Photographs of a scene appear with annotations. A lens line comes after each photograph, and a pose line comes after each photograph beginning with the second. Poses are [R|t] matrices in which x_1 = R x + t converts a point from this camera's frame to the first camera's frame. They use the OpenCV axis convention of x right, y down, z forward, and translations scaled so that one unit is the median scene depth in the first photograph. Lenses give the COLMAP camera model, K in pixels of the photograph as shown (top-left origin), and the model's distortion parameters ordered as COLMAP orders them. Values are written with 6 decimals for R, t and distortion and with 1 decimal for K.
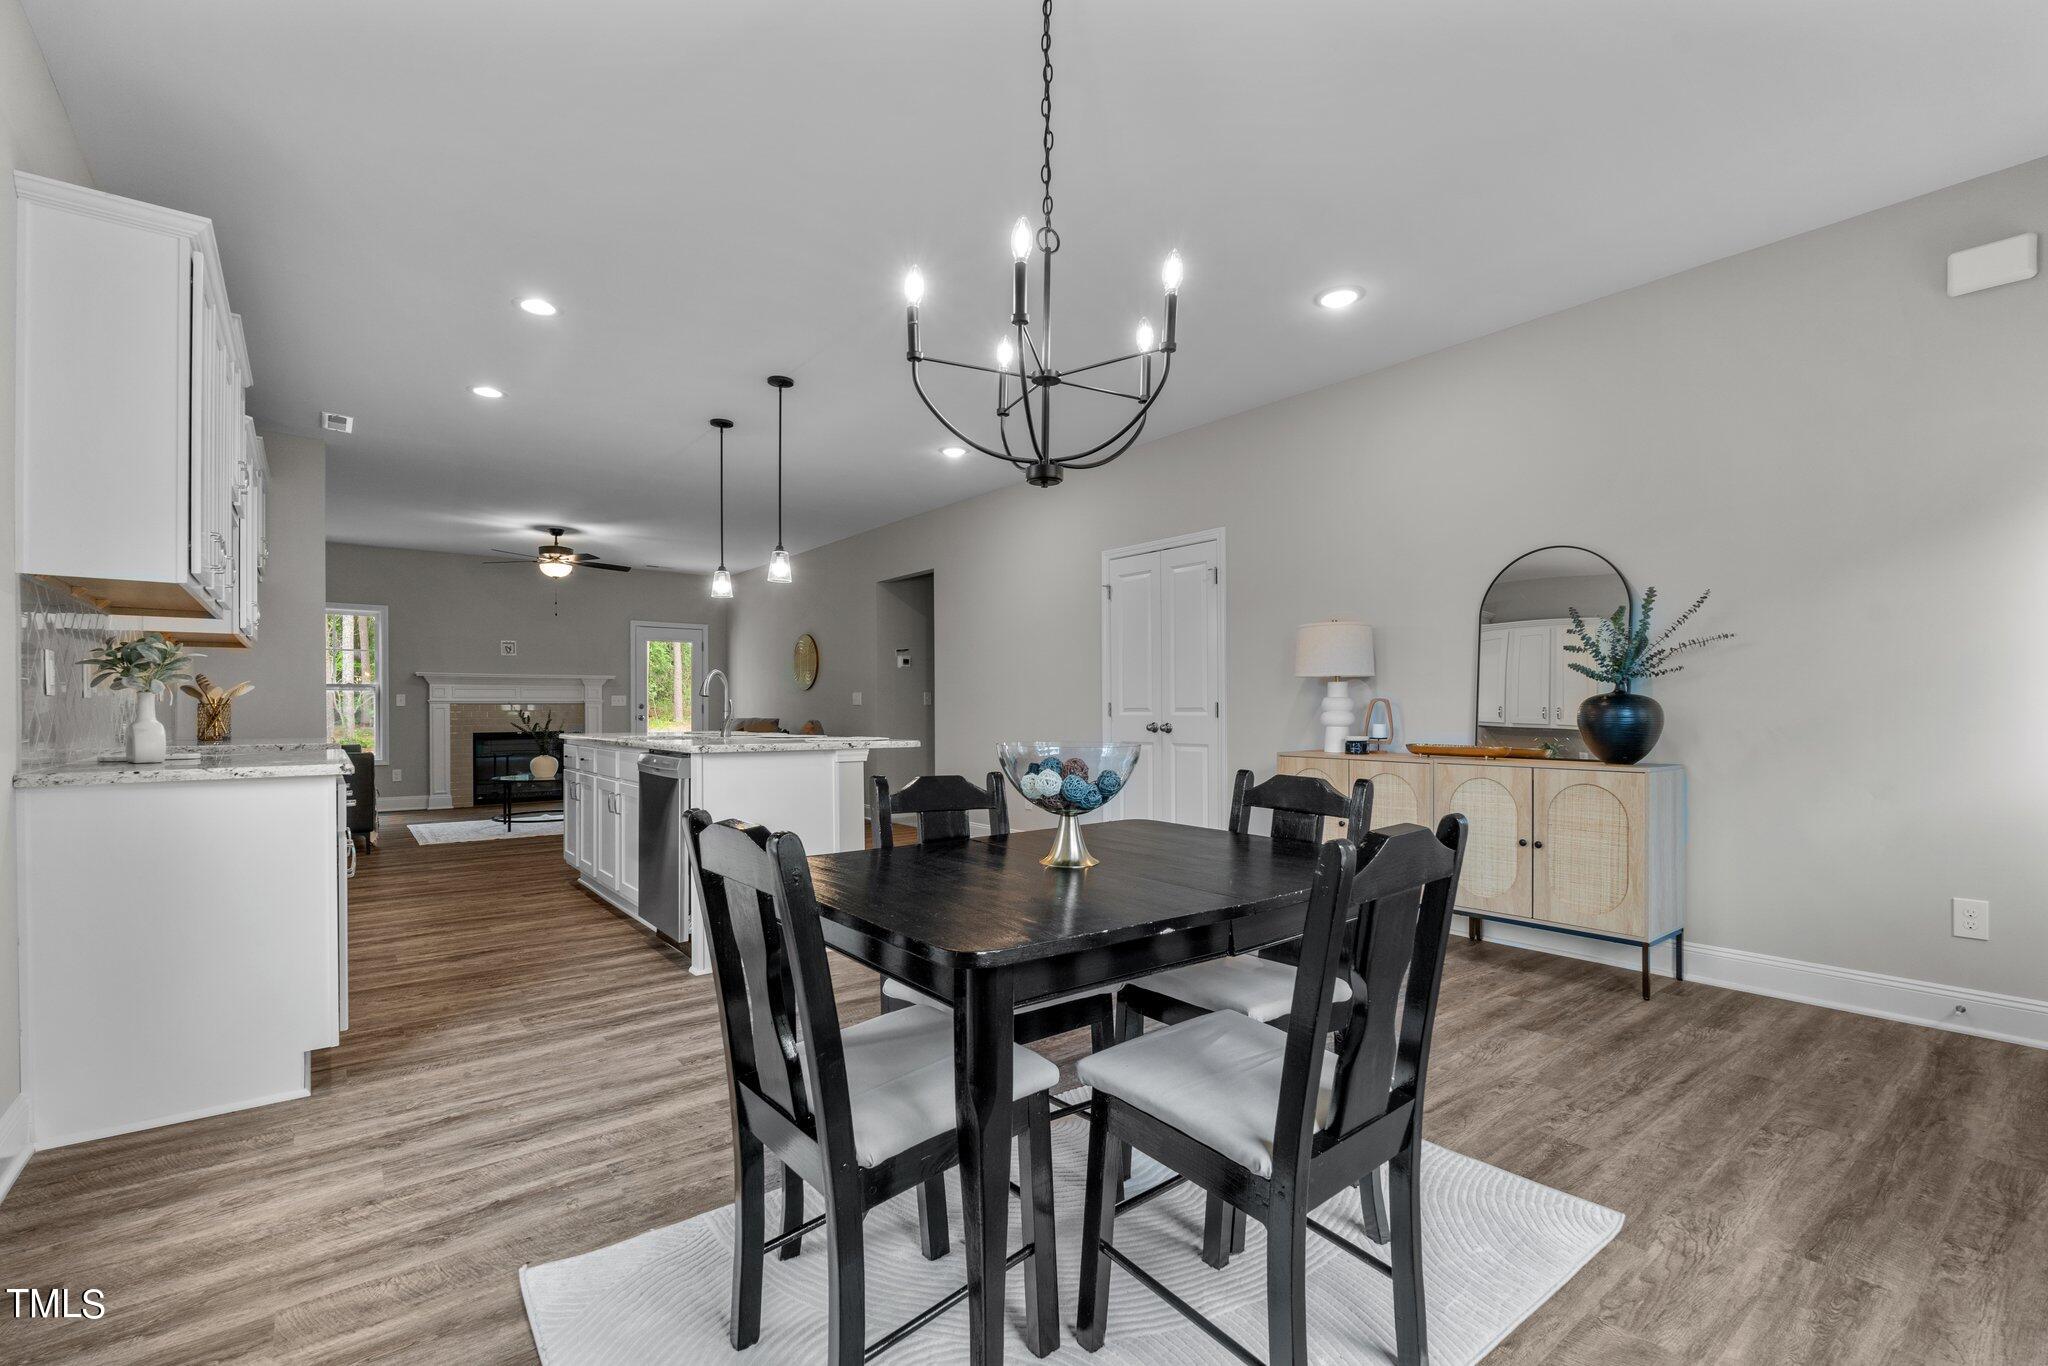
lens RADIAL K [[907.8, 0, 1033.1], [0, 907.8, 712.3], [0, 0, 1]] dist [-0.010113, 0.002493]
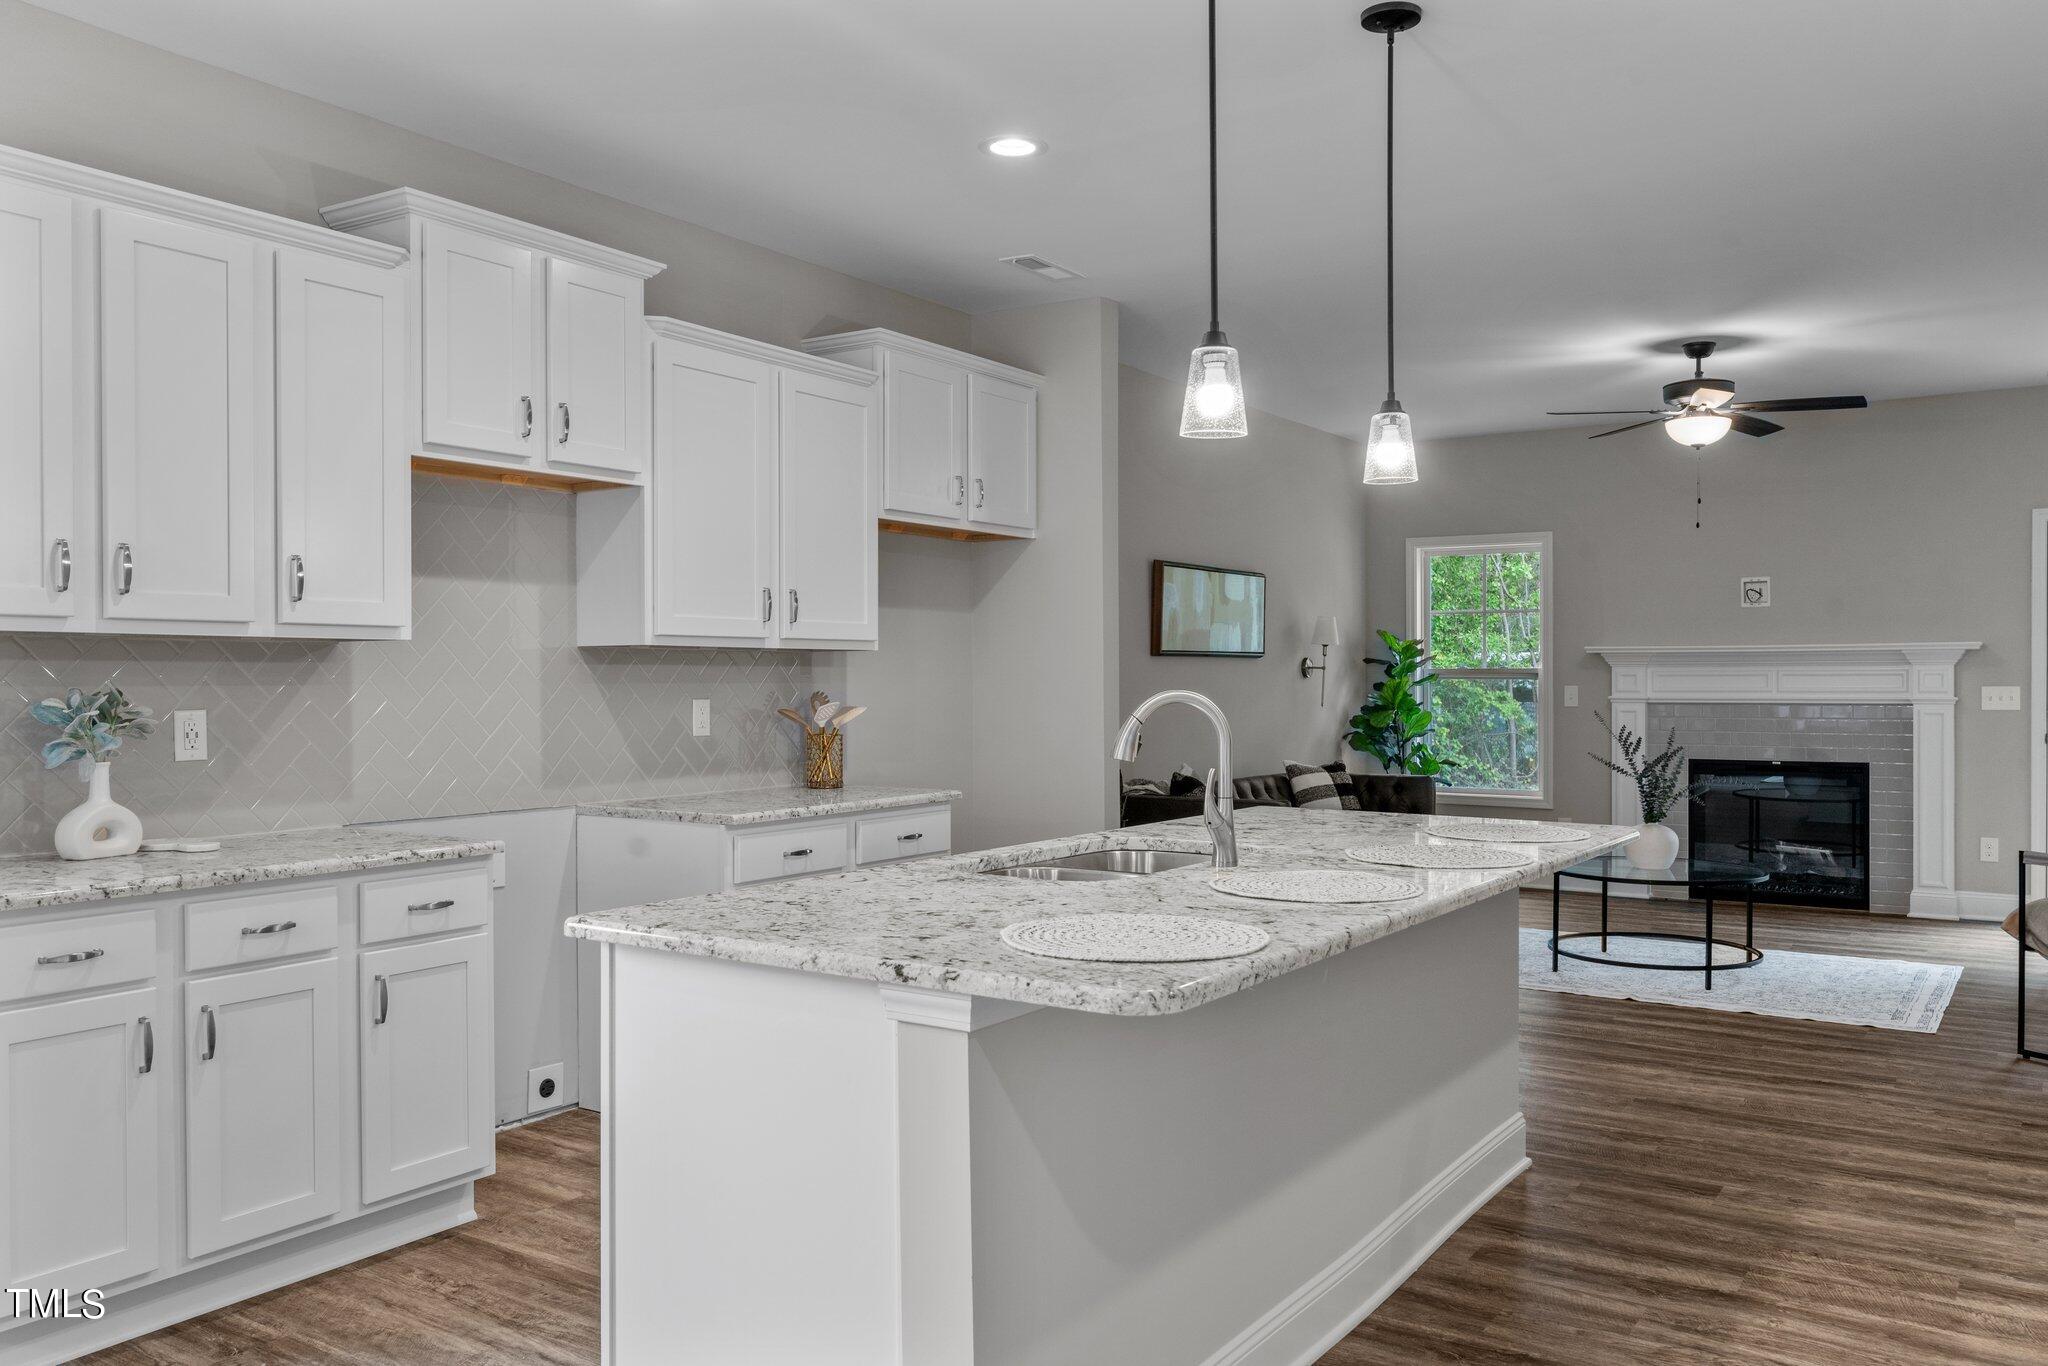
lens RADIAL K [[1569.8, 0, 1022.1], [0, 1569.8, 694.3], [0, 0, 1]] dist [0.010369, 0.005362]
pose [[0.308212, 0.012981, -0.951229, 0.145524], [-0.002773, 0.999915, 0.012747, -0.029114], [0.951314, -0.001291, 0.308222, 0.410254]]
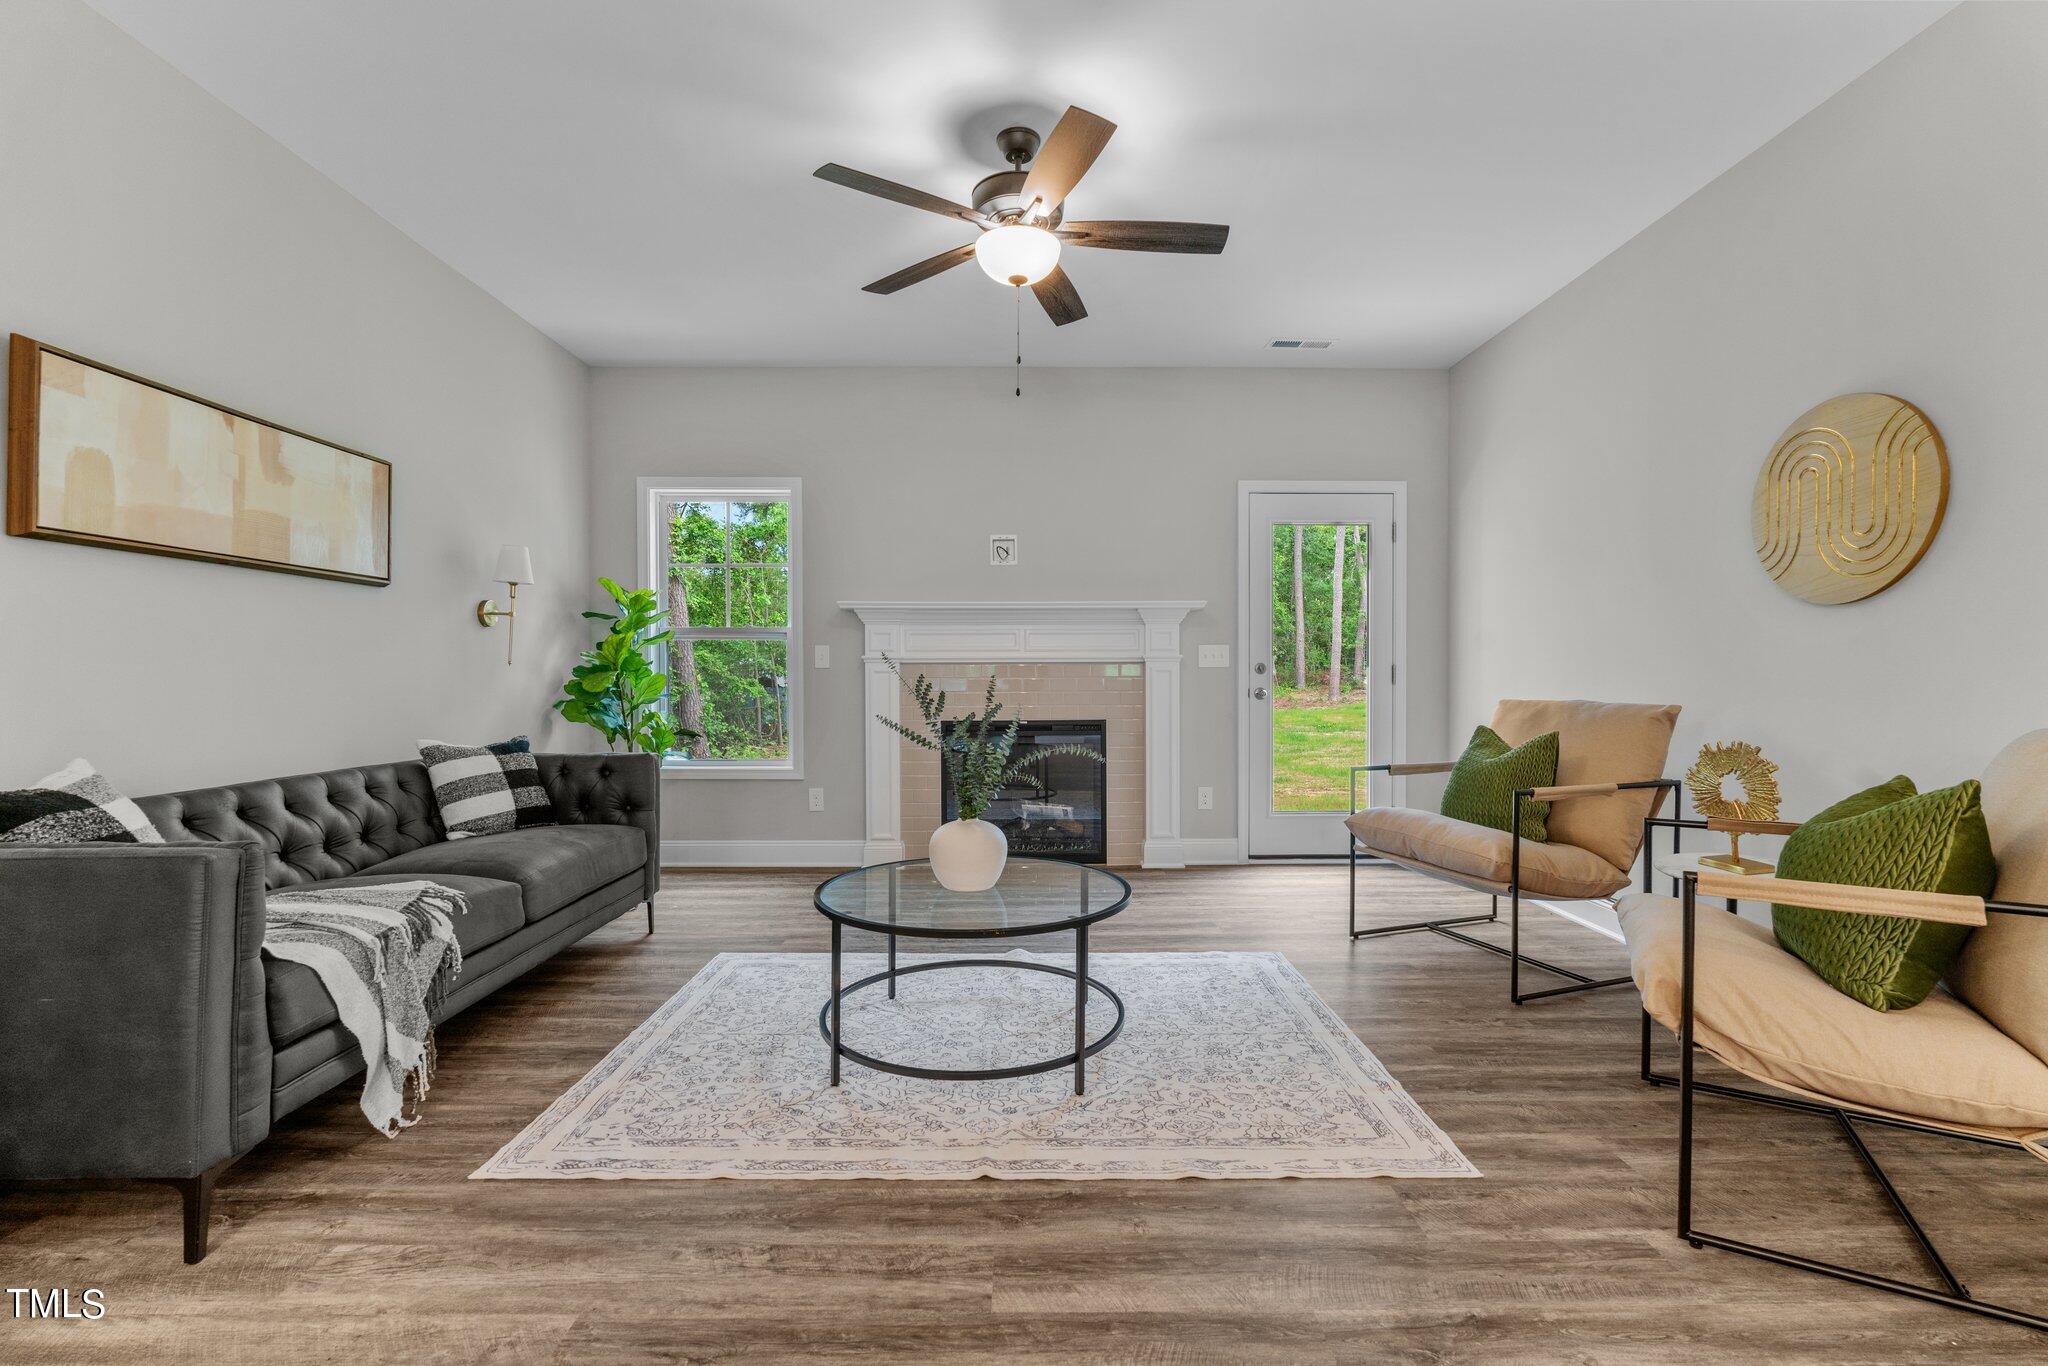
lens RADIAL K [[907.8, 0, 1036.4], [0, 907.8, 690.0], [0, 0, 1]] dist [-0.010113, 0.002493]
pose [[0.791320, 0.011509, -0.611294, -0.311212], [-0.003187, 0.999887, 0.014699, -0.002500], [0.611394, -0.009683, 0.791267, 0.732884]]
